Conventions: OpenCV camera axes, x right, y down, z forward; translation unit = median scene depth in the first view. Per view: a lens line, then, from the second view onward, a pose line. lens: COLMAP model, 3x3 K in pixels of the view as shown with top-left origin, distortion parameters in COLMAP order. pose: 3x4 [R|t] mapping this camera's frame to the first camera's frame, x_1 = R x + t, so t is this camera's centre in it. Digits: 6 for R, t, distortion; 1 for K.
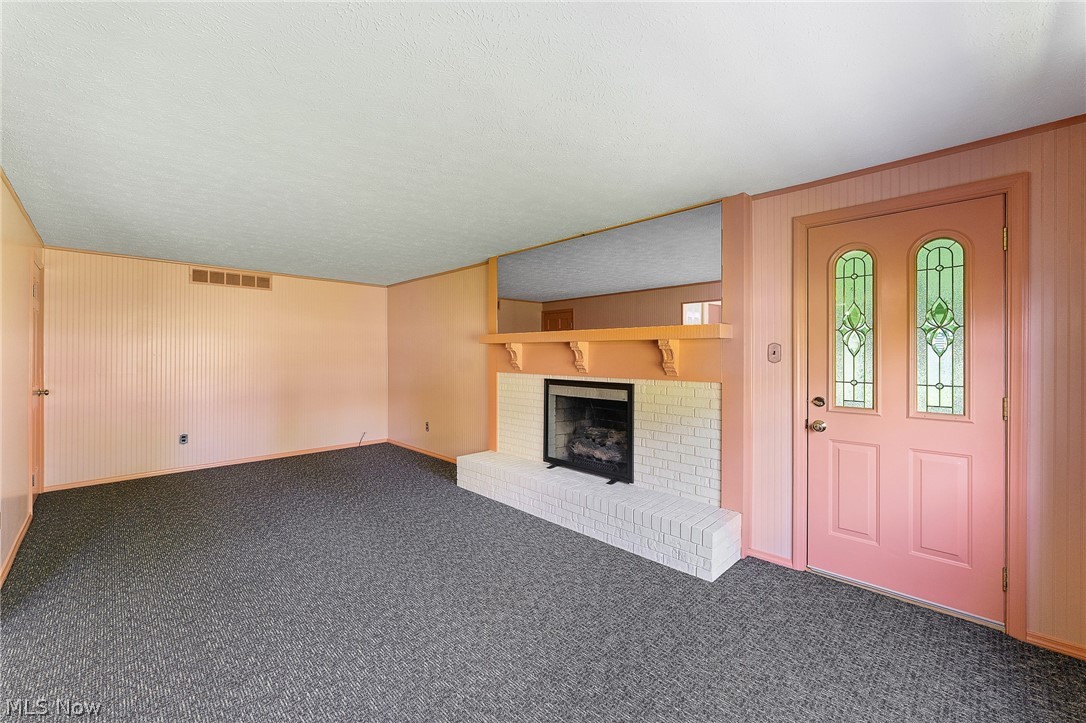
lens RADIAL K [[434.9, 0, 544.9], [0, 434.9, 355.8], [0, 0, 1]] dist [-0.003765, -0.000030]
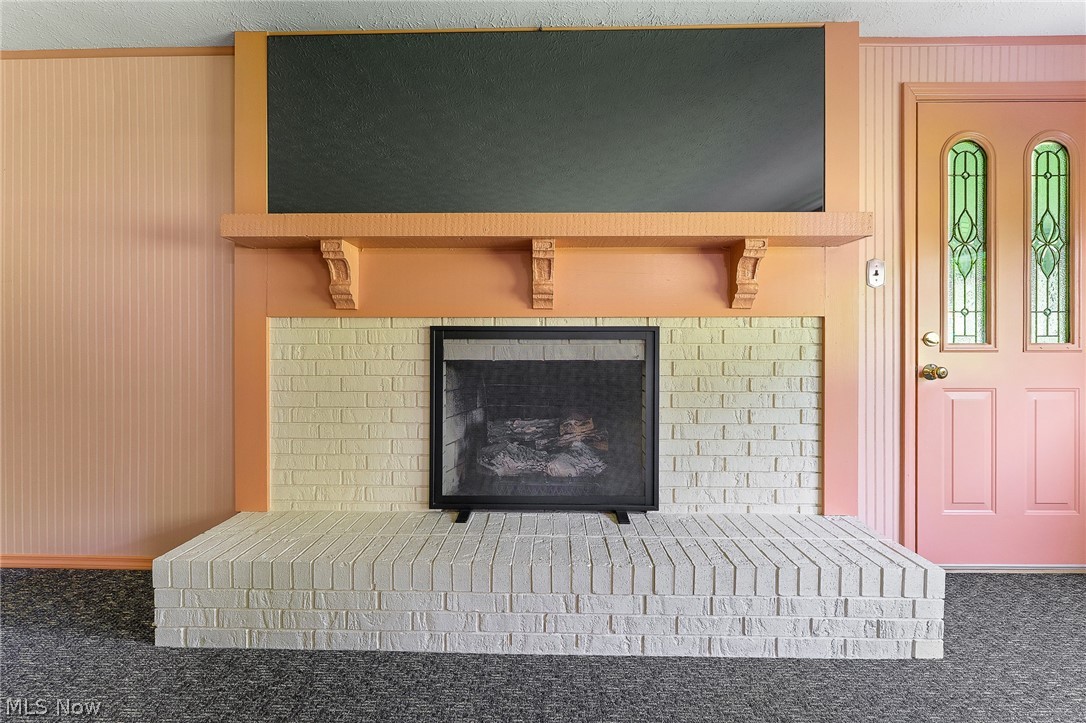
lens RADIAL K [[434.9, 0, 541.2], [0, 434.9, 346.3], [0, 0, 1]] dist [-0.003765, -0.000030]
pose [[0.725575, -0.005606, 0.688120, -0.256077], [0.003646, 0.999984, 0.004302, 0.080323], [-0.688133, -0.000613, 0.725584, 0.657934]]
